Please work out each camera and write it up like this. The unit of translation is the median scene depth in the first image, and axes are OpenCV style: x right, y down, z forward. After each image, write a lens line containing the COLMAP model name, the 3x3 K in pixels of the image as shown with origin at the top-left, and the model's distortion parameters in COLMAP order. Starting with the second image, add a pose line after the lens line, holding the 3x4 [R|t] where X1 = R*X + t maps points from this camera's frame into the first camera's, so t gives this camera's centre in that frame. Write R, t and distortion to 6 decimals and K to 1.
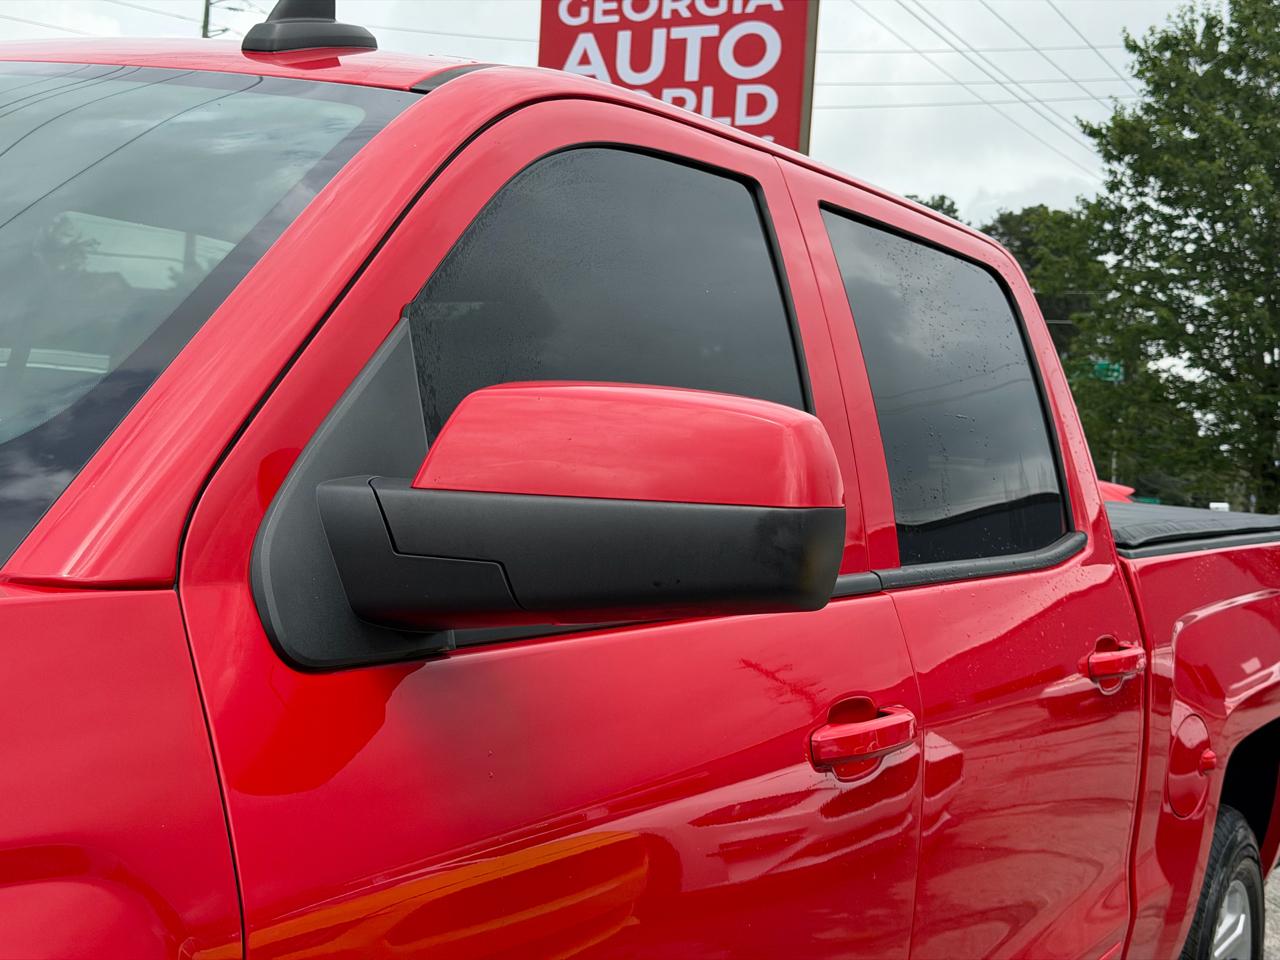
lens RADIAL K [[1857.6, 0, 647.3], [0, 1857.6, 488.9], [0, 0, 1]] dist [0.103686, 0.000000]
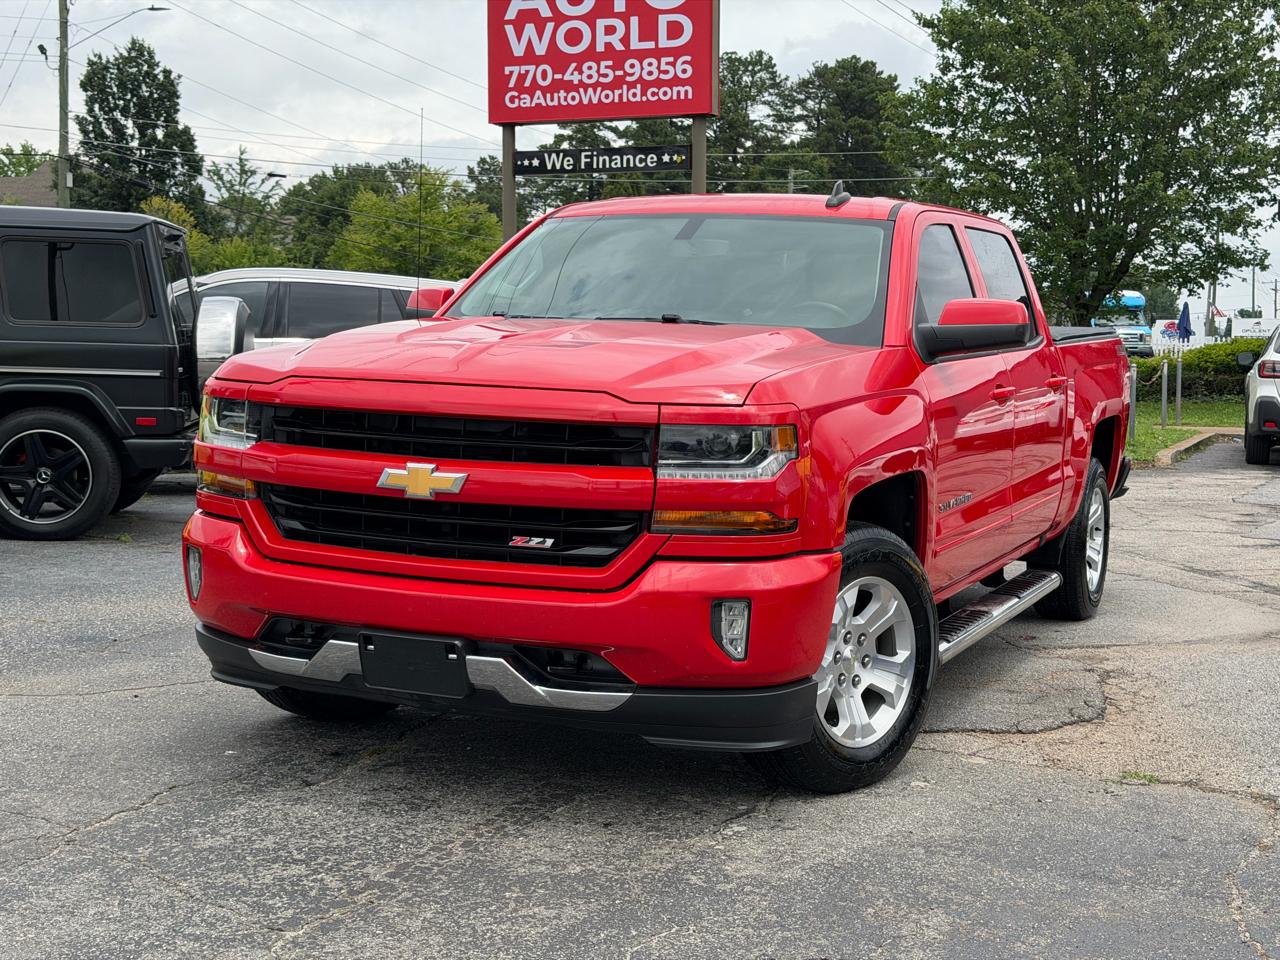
lens RADIAL K [[1857.6, 0, 652.0], [0, 1857.6, 480.5], [0, 0, 1]] dist [0.103686, 0.000000]
pose [[0.993443, -0.065557, 0.093668, -0.065072], [0.058761, 0.995558, 0.073562, 0.000157], [-0.098075, -0.067576, 0.992882, -0.178340]]
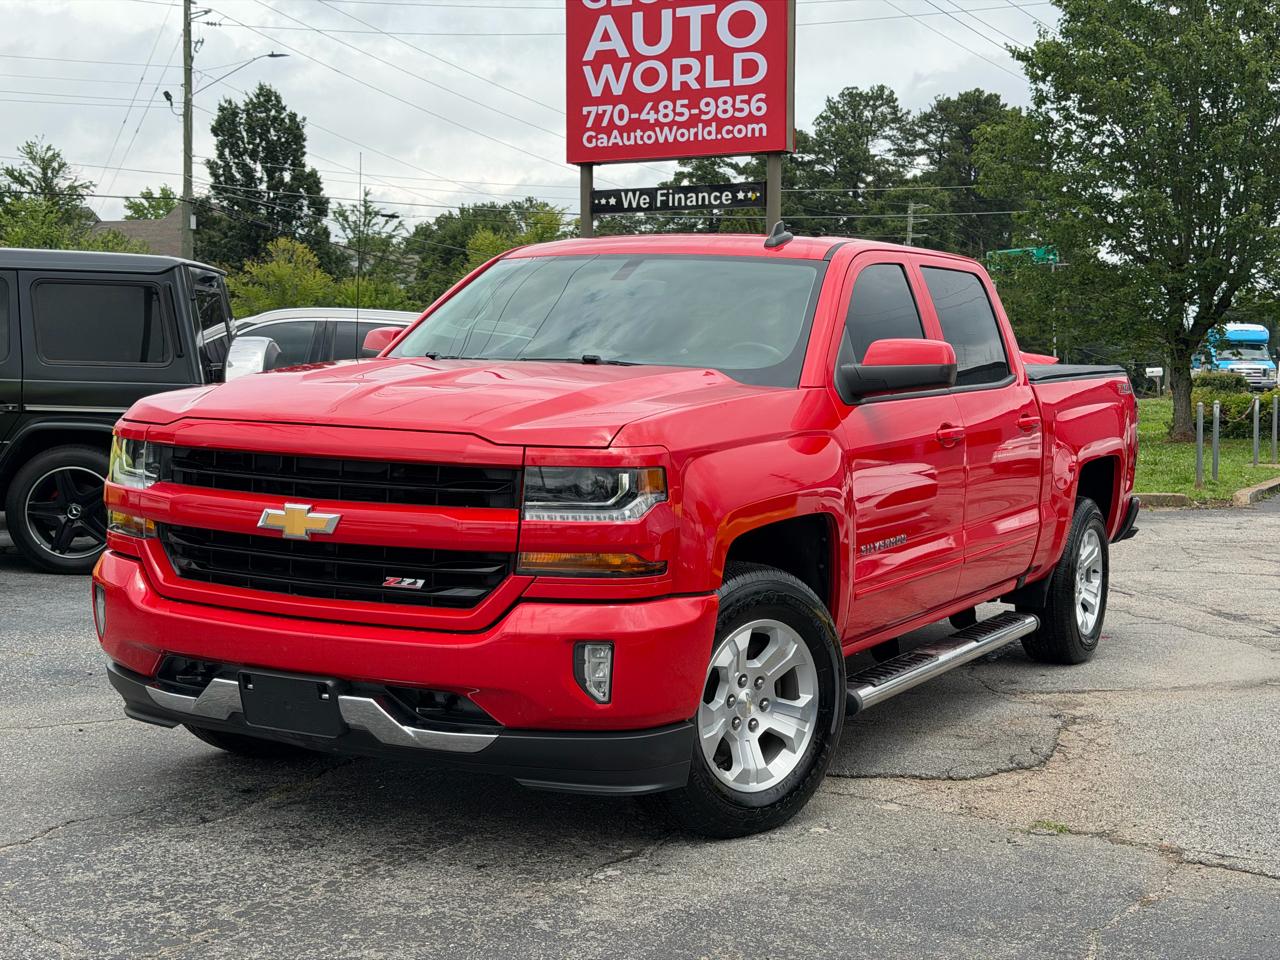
lens RADIAL K [[1857.6, 0, 632.3], [0, 1857.6, 478.7], [0, 0, 1]] dist [0.103686, 0.000000]
pose [[0.998023, -0.060844, 0.015723, -0.039320], [0.060010, 0.996996, 0.048972, 0.001031], [-0.018655, -0.047932, 0.998676, -0.179848]]
